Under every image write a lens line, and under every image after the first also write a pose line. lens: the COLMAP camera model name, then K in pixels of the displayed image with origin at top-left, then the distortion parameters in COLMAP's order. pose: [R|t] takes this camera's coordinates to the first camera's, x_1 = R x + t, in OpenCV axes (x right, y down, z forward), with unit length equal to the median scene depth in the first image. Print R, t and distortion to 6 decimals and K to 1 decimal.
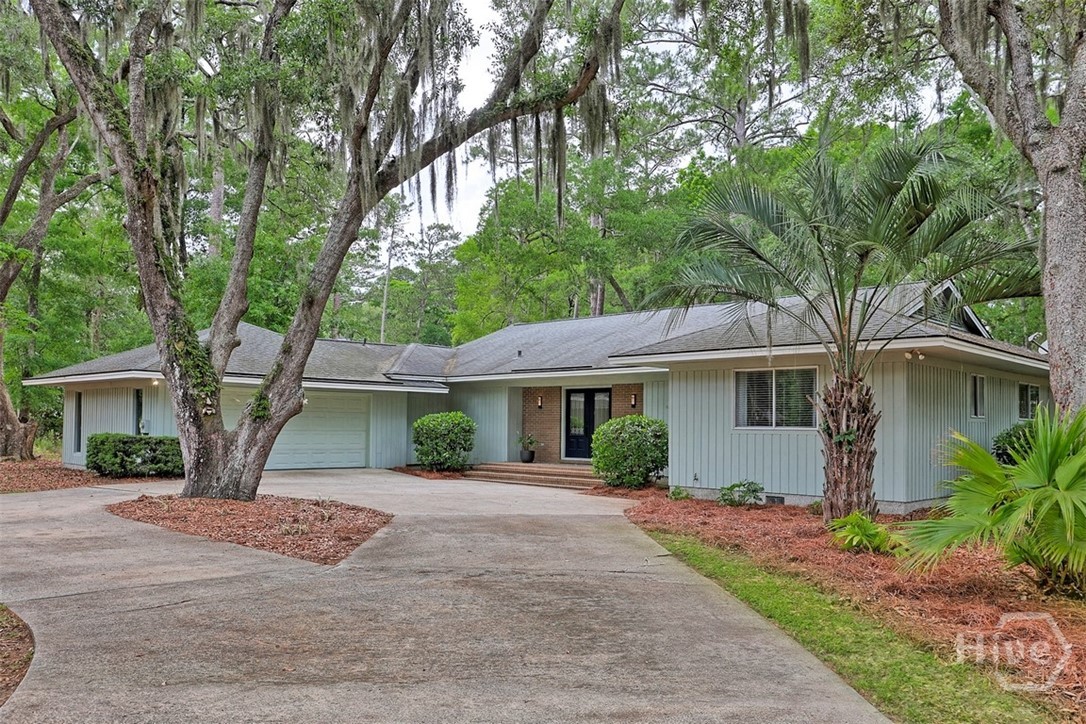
lens RADIAL K [[852.7, 0, 545.5], [0, 852.7, 371.9], [0, 0, 1]] dist [0.009441, -0.025547]
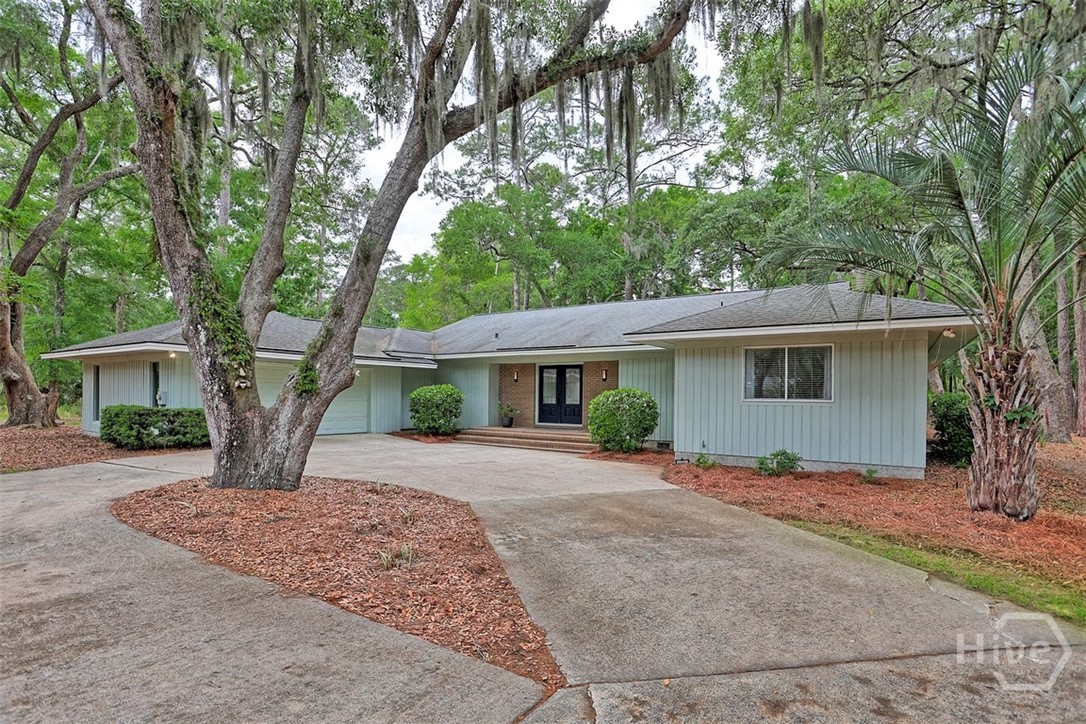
lens RADIAL K [[556.7, 0, 537.6], [0, 556.7, 378.5], [0, 0, 1]] dist [-0.048440, 0.012246]
pose [[0.986499, 0.003933, 0.163723, -0.155212], [-0.010000, 0.999293, 0.036248, 0.014249], [-0.163464, -0.037396, 0.985840, 0.331518]]
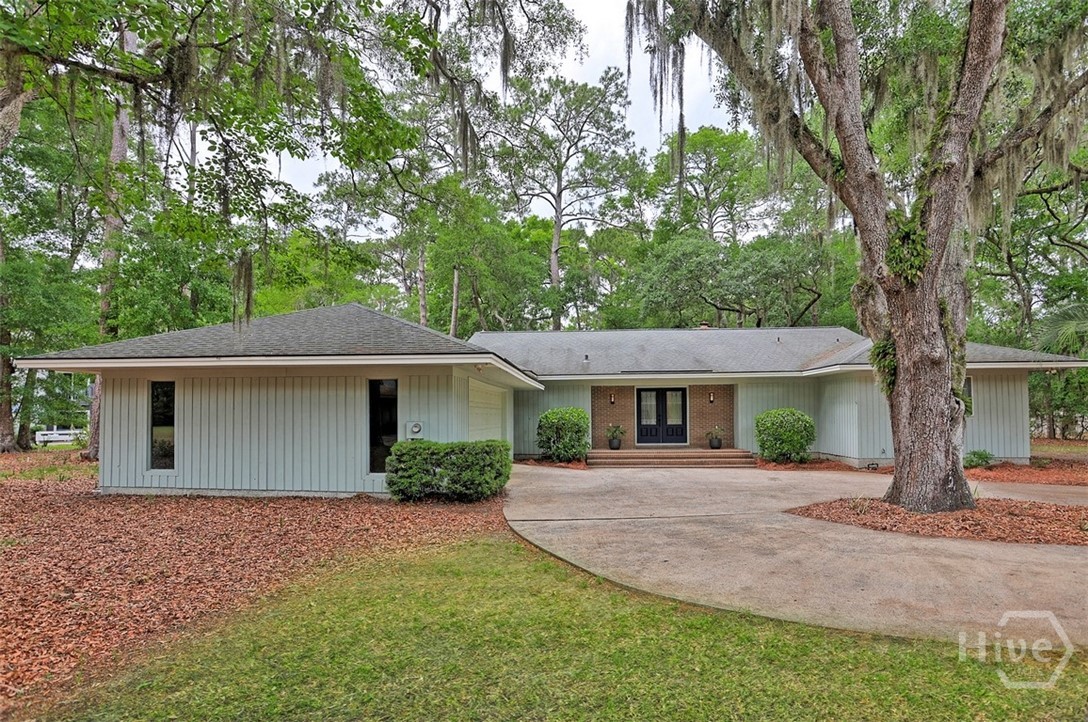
lens RADIAL K [[557.7, 0, 565.2], [0, 557.7, 381.0], [0, 0, 1]] dist [-0.048440, 0.012246]
pose [[0.754731, 0.024008, 0.655595, -0.848789], [-0.027055, 0.999619, -0.005460, 0.025072], [-0.655476, -0.013616, 0.755093, 0.668204]]
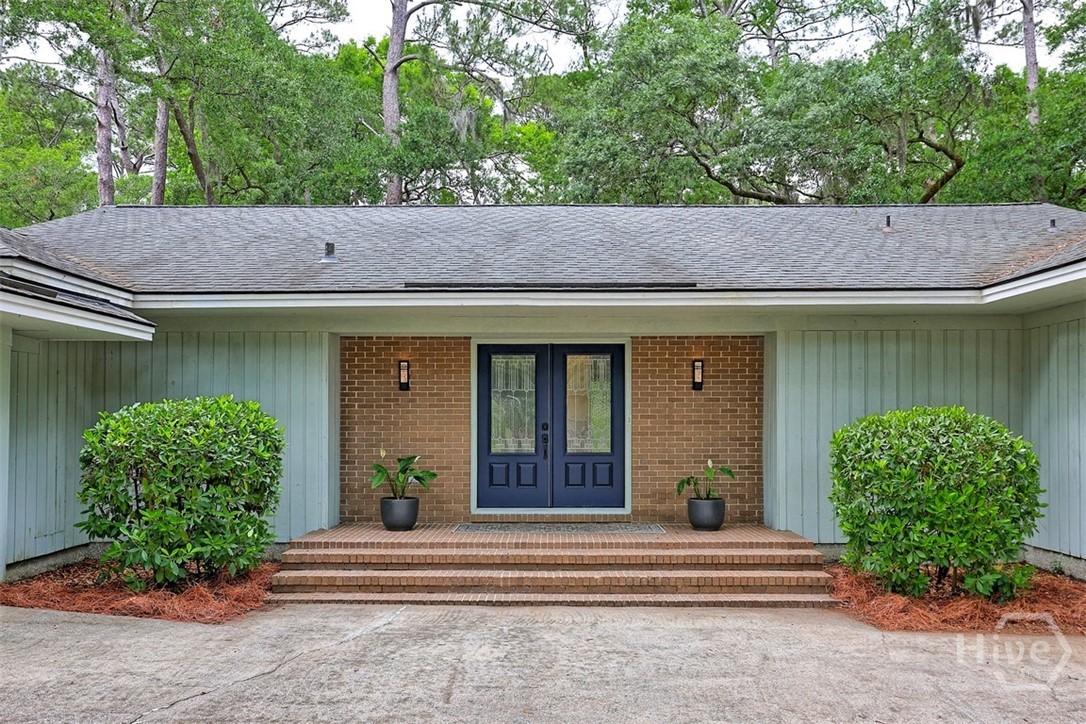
lens RADIAL K [[914.4, 0, 539.1], [0, 914.4, 365.6], [0, 0, 1]] dist [0.003184, 0.001844]
pose [[0.725039, 0.031379, 0.687993, -0.380591], [-0.036304, 0.999314, -0.007320, 0.047974], [-0.687751, -0.019669, 0.725681, 0.953897]]
